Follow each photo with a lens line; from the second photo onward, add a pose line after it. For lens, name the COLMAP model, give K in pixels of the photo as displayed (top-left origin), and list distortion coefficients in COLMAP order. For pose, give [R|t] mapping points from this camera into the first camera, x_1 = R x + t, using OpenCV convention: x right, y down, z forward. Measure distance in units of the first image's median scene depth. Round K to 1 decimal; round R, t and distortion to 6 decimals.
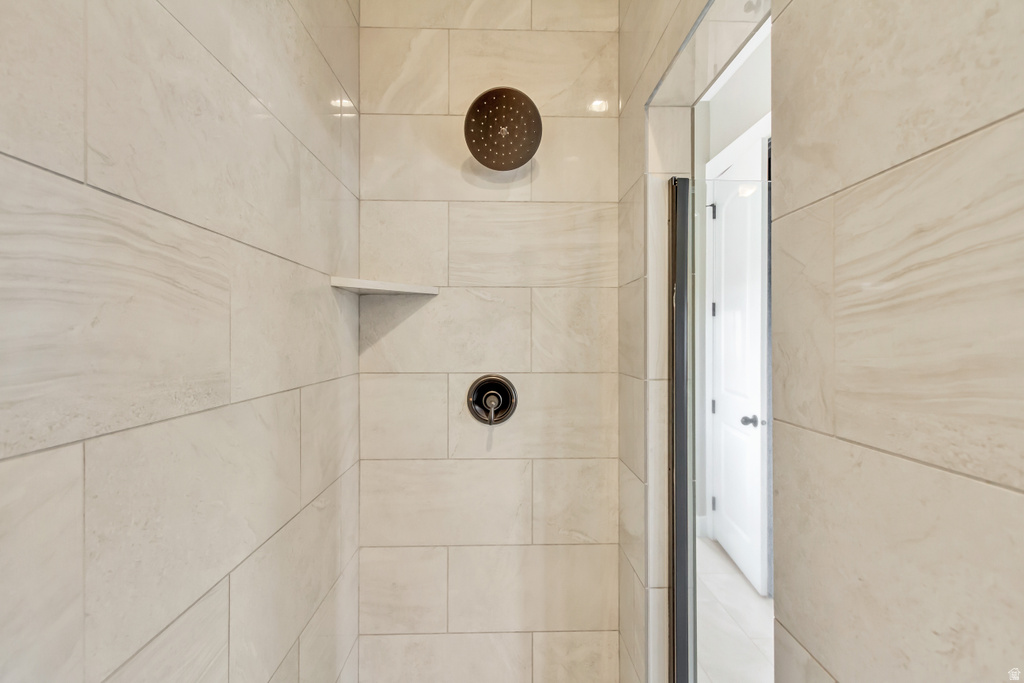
lens RADIAL K [[468.0, 0, 512.6], [0, 468.0, 337.9], [0, 0, 1]] dist [0.003714, -0.001071]
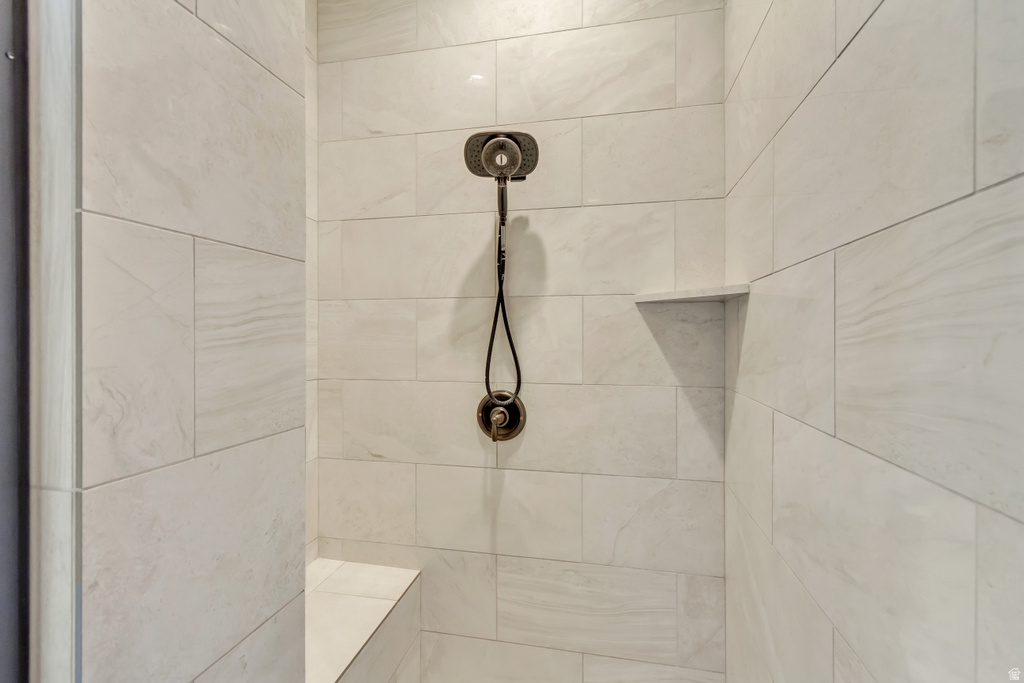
lens RADIAL K [[468.0, 0, 513.8], [0, 468.0, 336.3], [0, 0, 1]] dist [0.003714, -0.001071]
pose [[-0.971435, 0.001259, 0.237301, -0.335002], [0.001054, 0.999999, -0.000992, -0.079562], [-0.237302, -0.000713, -0.971436, 2.110679]]
